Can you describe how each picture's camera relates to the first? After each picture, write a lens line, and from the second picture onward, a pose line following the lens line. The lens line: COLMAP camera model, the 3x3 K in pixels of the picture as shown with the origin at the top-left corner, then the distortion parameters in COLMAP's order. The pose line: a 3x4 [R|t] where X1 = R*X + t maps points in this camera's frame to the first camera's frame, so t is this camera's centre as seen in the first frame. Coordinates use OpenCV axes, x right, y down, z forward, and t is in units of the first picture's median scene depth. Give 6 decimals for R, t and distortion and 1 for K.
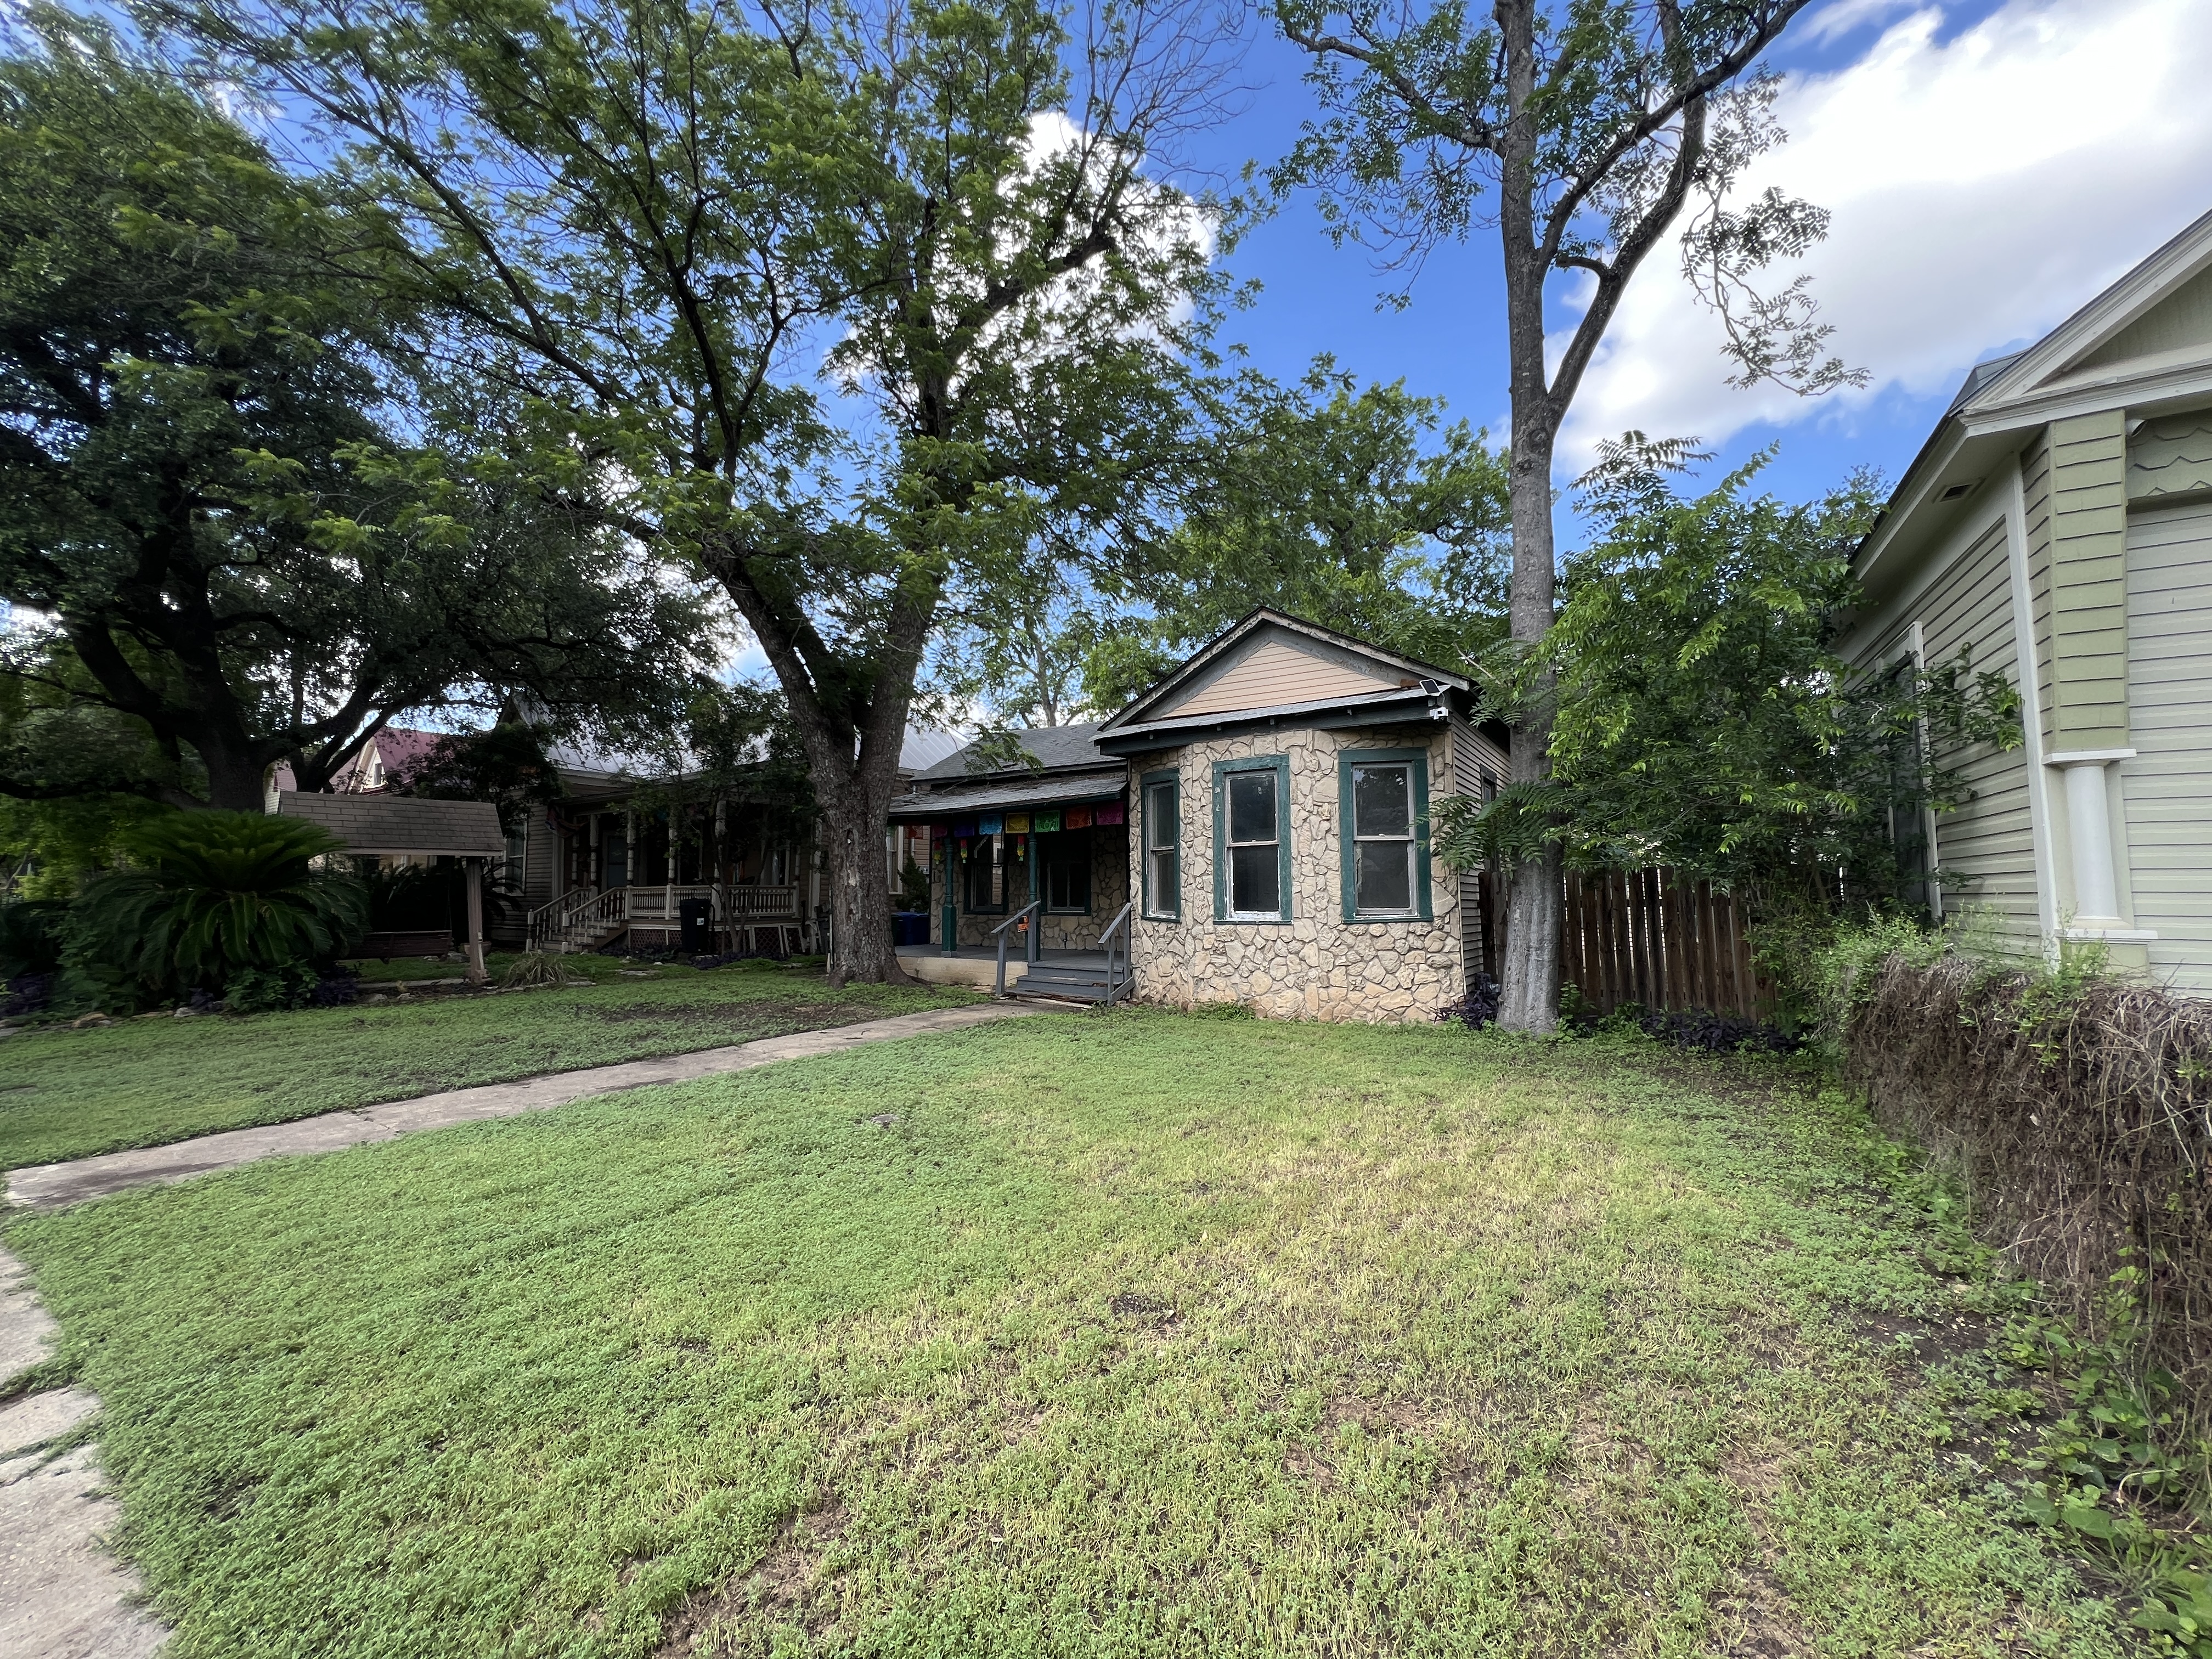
lens RADIAL K [[884.1, 0, 1113.9], [0, 884.1, 824.4], [0, 0, 1]] dist [-0.001674, 0.000739]
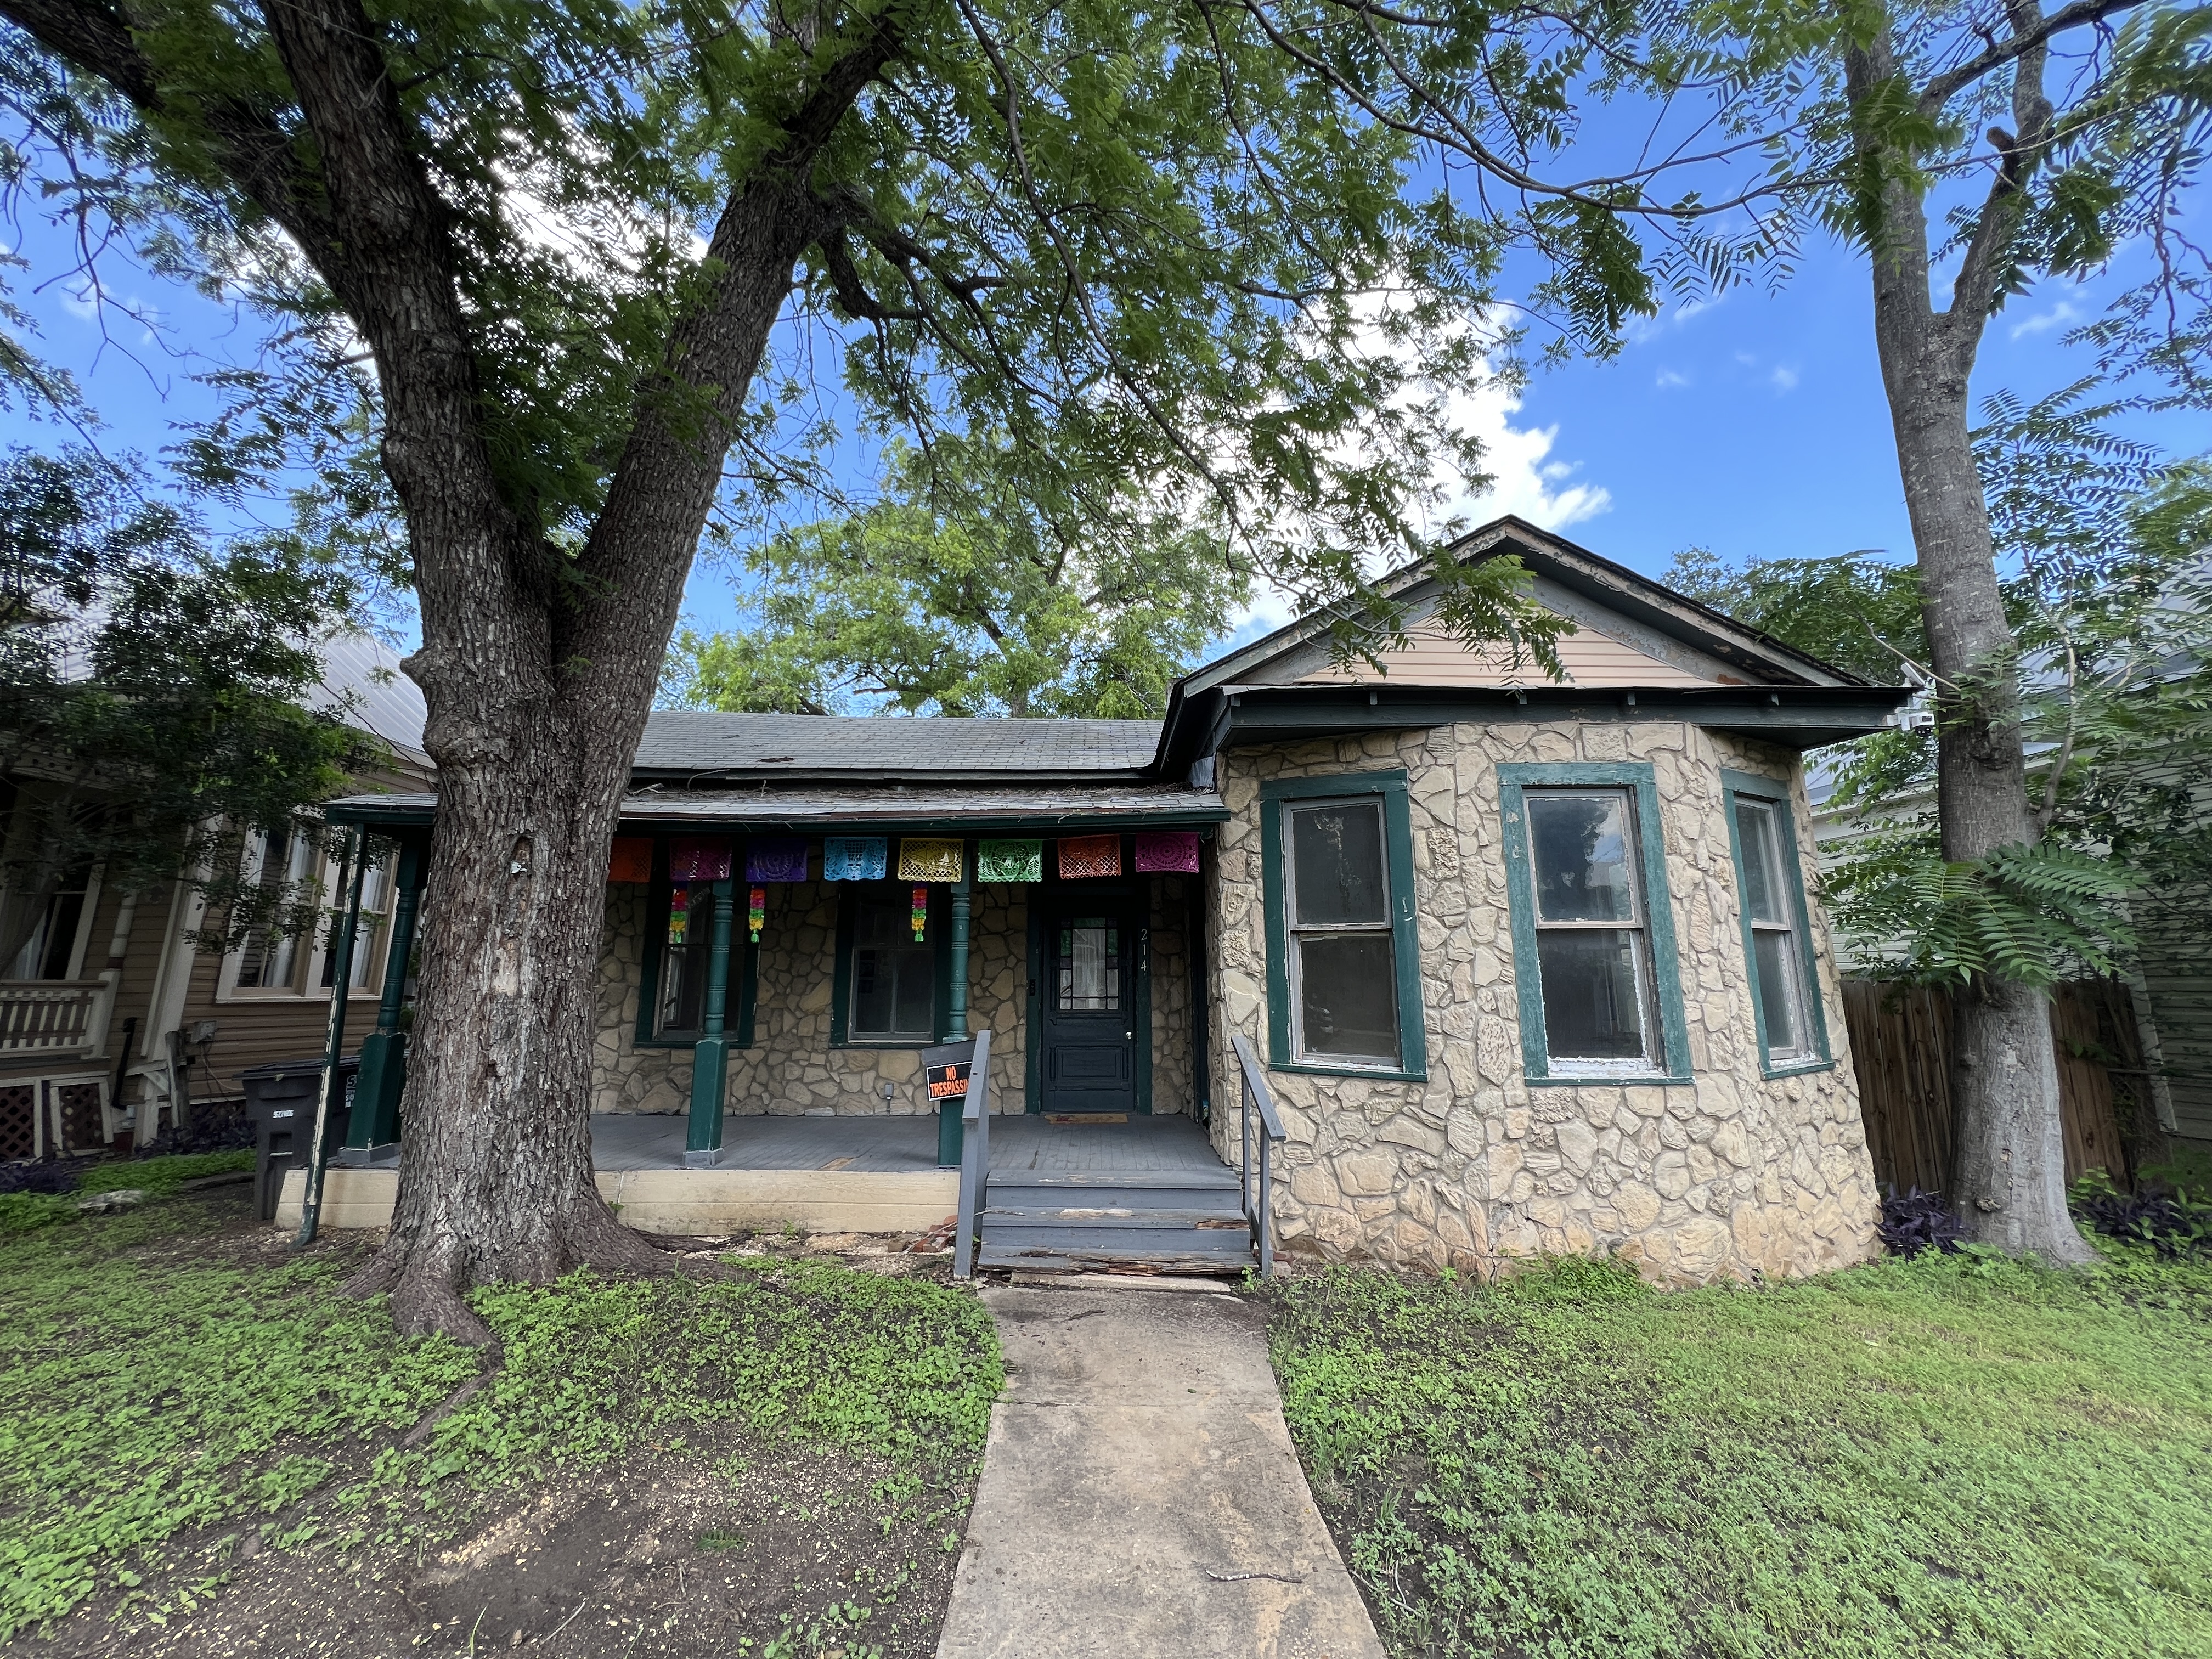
lens RADIAL K [[884.1, 0, 1100.8], [0, 884.1, 830.7], [0, 0, 1]] dist [-0.001674, 0.000739]
pose [[0.841590, 0.110495, 0.528694, -0.357145], [-0.053161, 0.991044, -0.122501, 0.044932], [-0.537494, 0.074990, 0.839927, 0.698828]]
